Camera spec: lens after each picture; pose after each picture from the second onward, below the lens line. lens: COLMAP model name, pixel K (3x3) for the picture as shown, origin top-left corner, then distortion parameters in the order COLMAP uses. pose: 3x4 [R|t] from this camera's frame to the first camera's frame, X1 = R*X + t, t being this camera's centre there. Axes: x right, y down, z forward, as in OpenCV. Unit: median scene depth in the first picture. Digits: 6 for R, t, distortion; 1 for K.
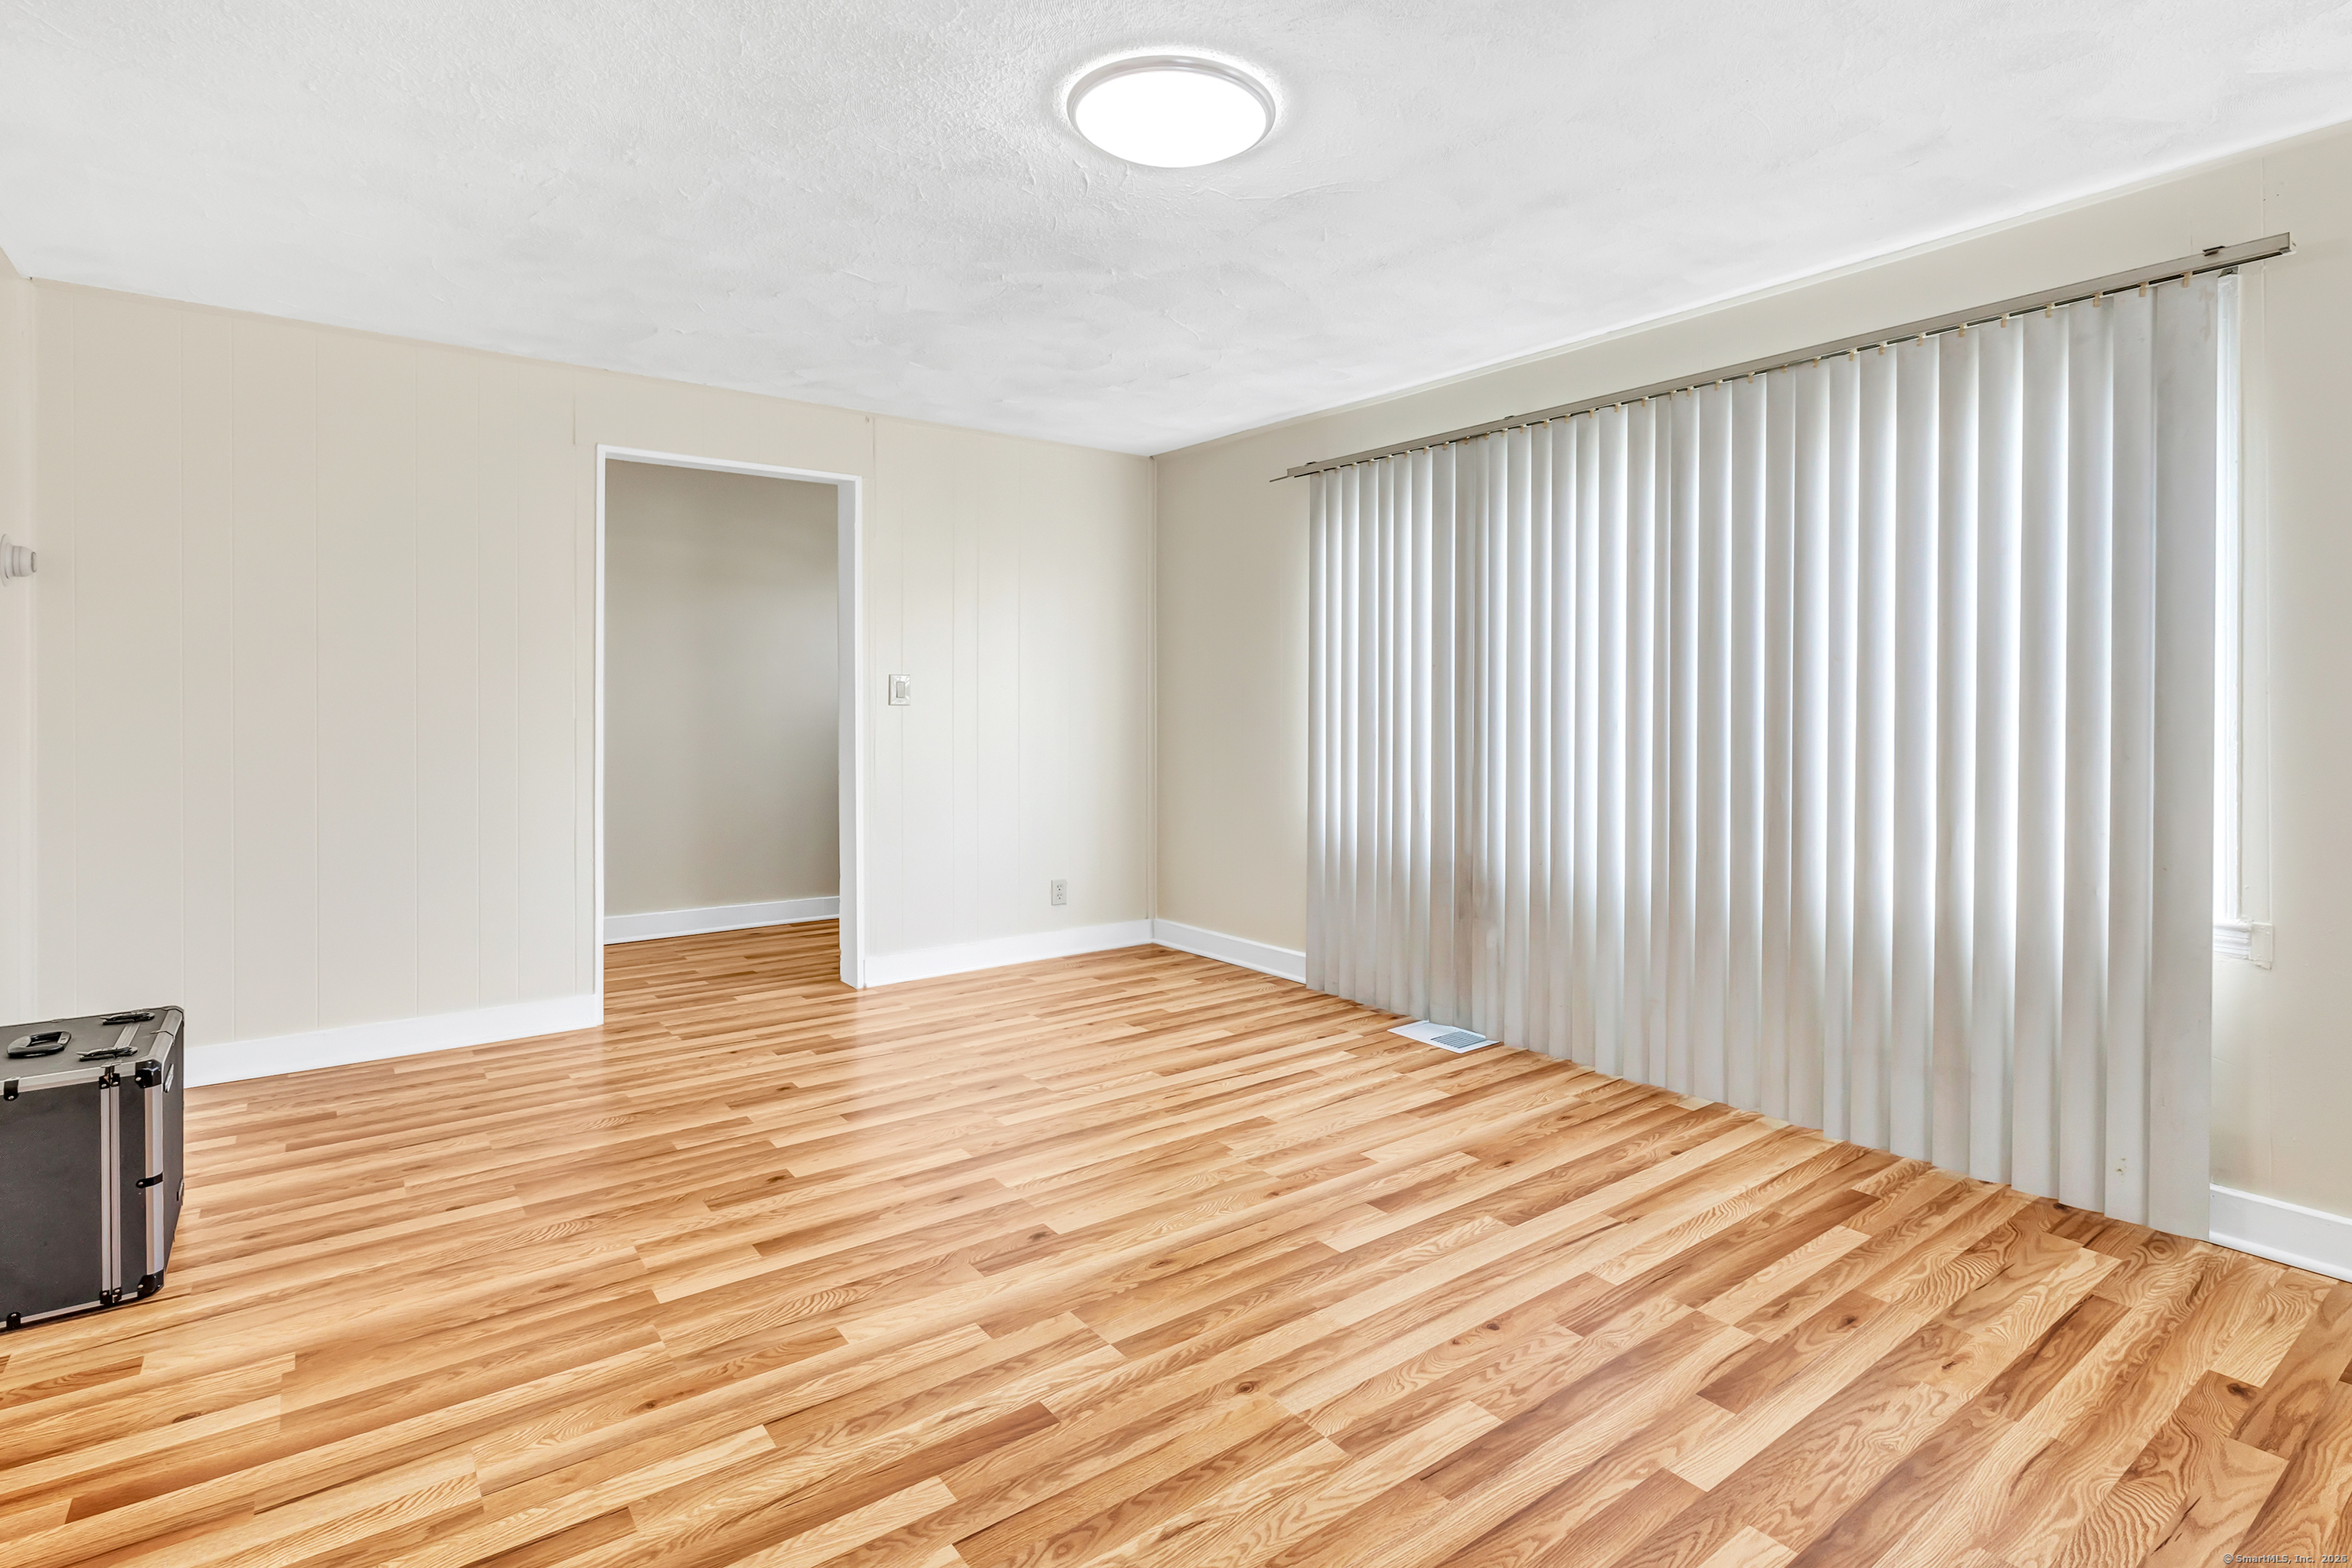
lens RADIAL K [[1173.3, 0, 1294.7], [0, 1173.3, 703.9], [0, 0, 1]] dist [-0.000400, 0.000160]
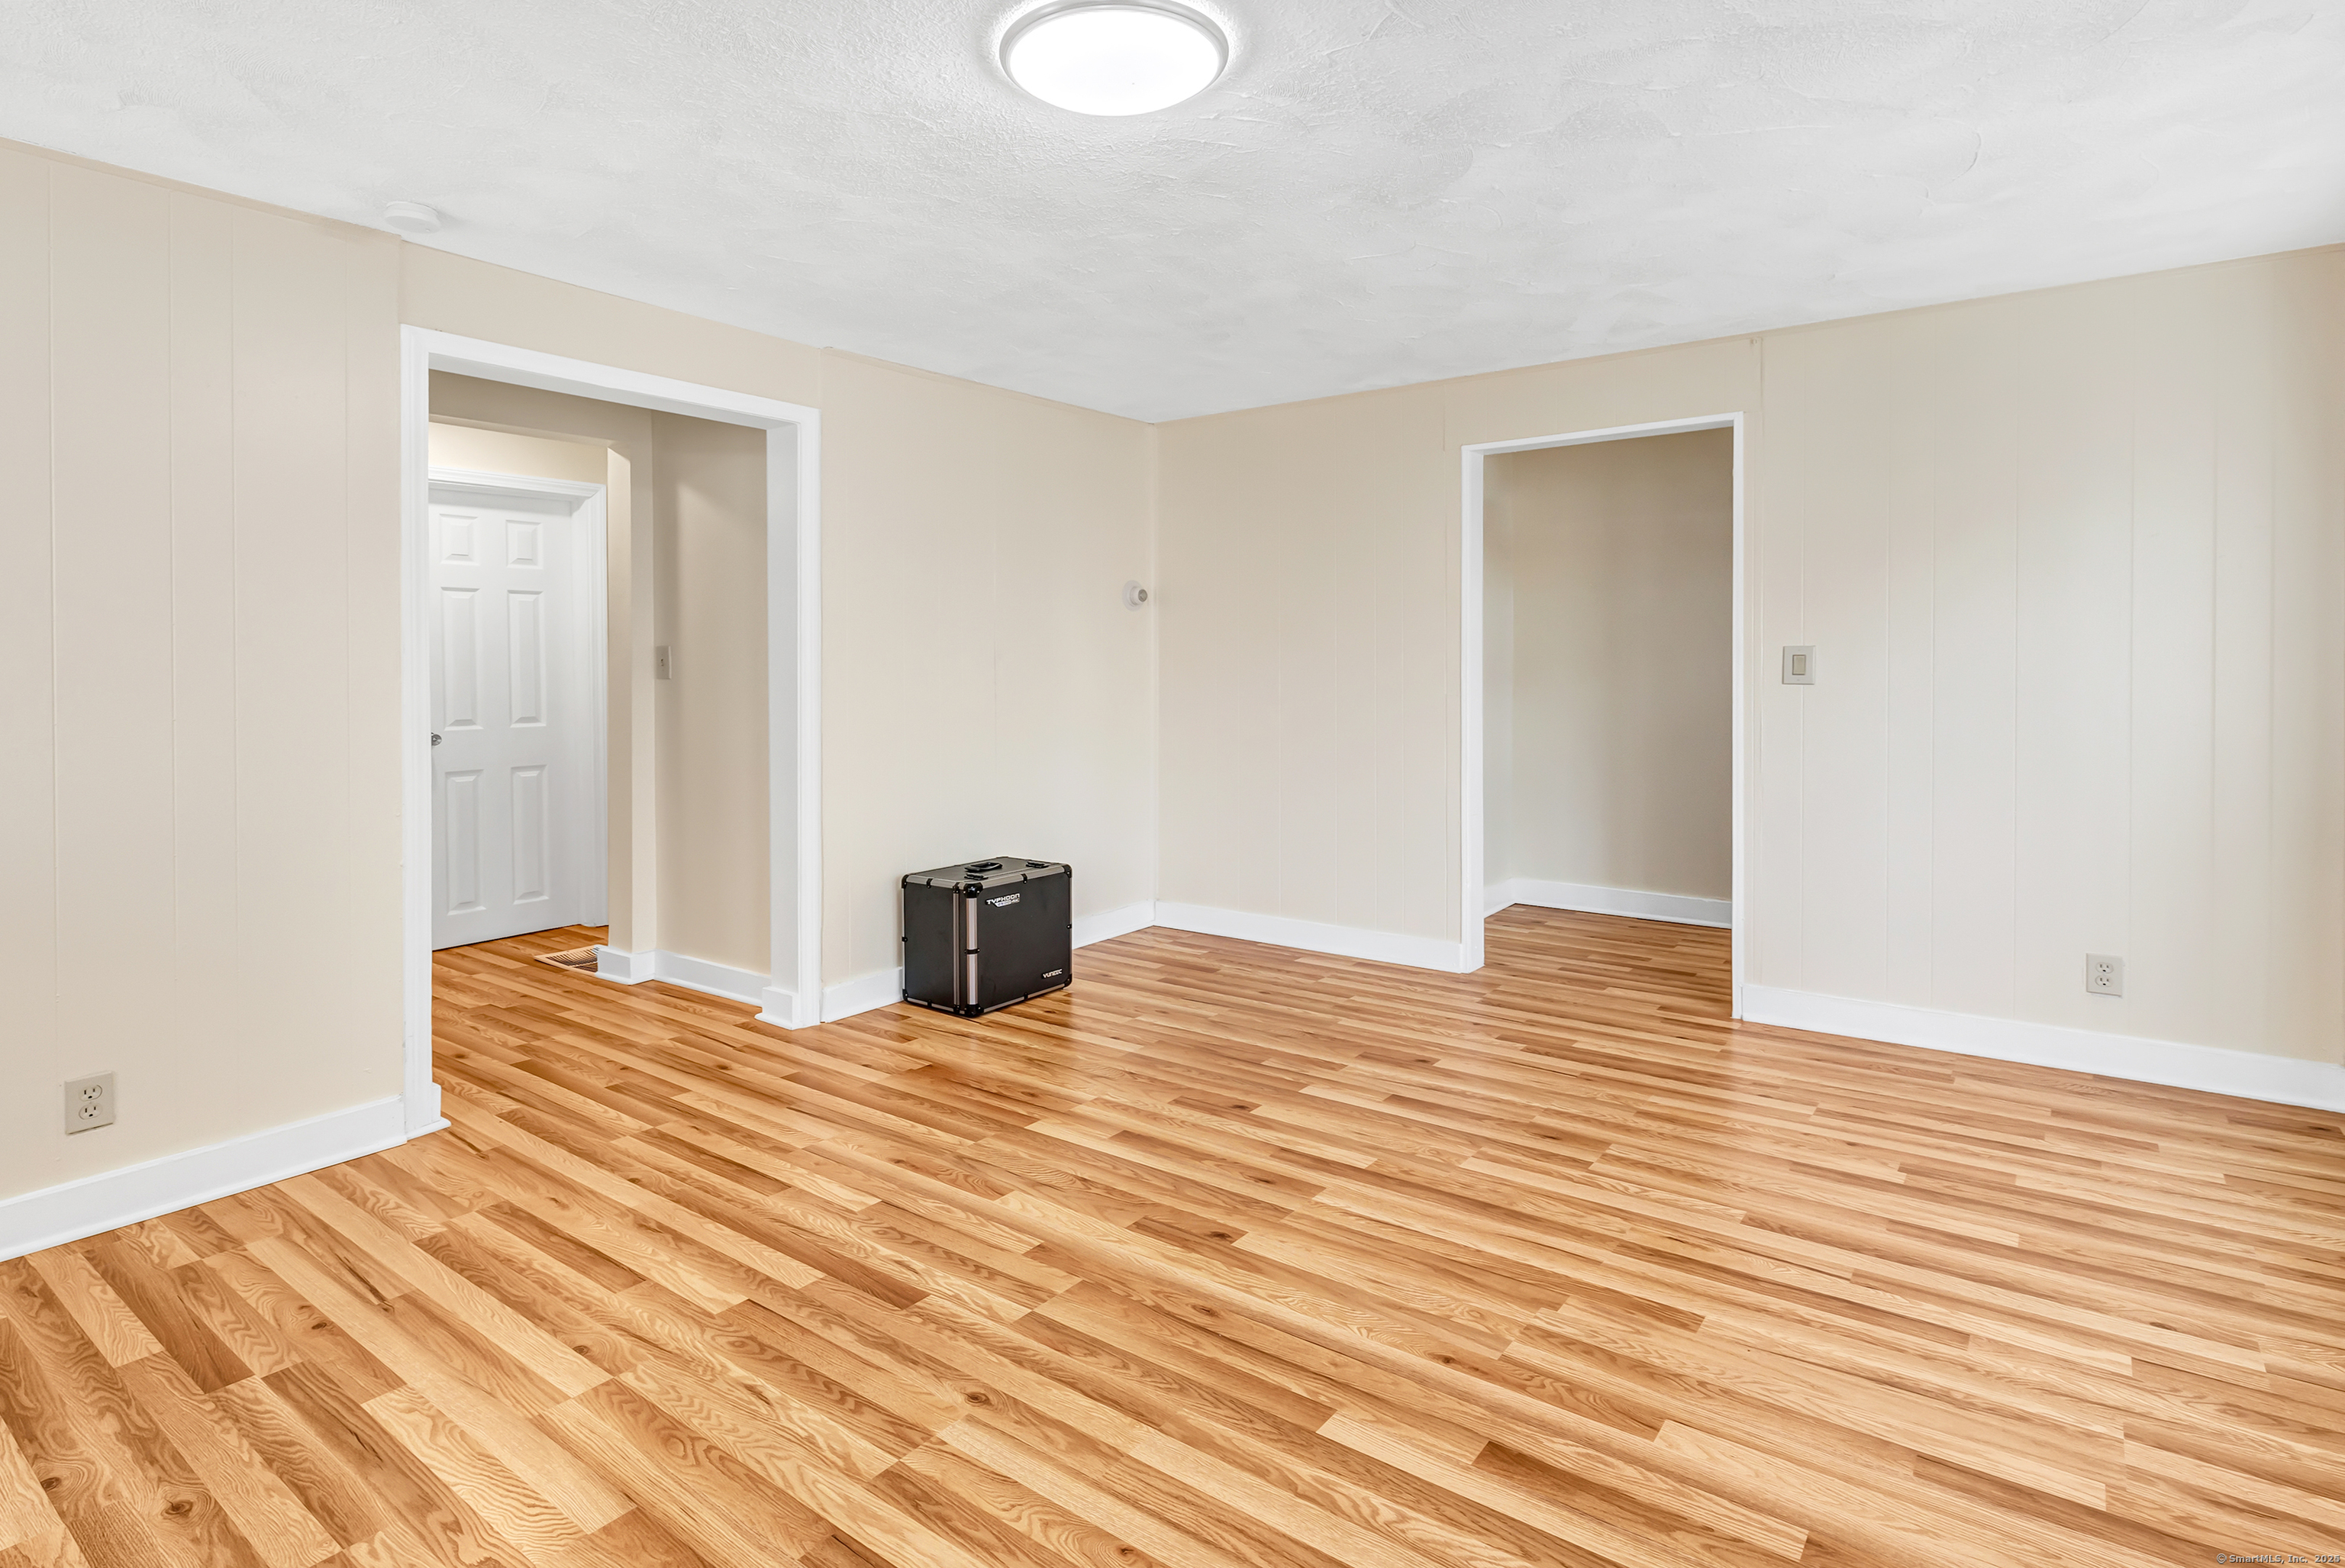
lens RADIAL K [[1211.8, 0, 1074.4], [0, 1211.8, 672.6], [0, 0, 1]] dist [-0.000340, -0.000190]
pose [[0.207674, -0.002048, -0.978196, 0.799136], [-0.001126, 0.999997, -0.002333, -0.008769], [0.978197, 0.001585, 0.207671, 0.733013]]
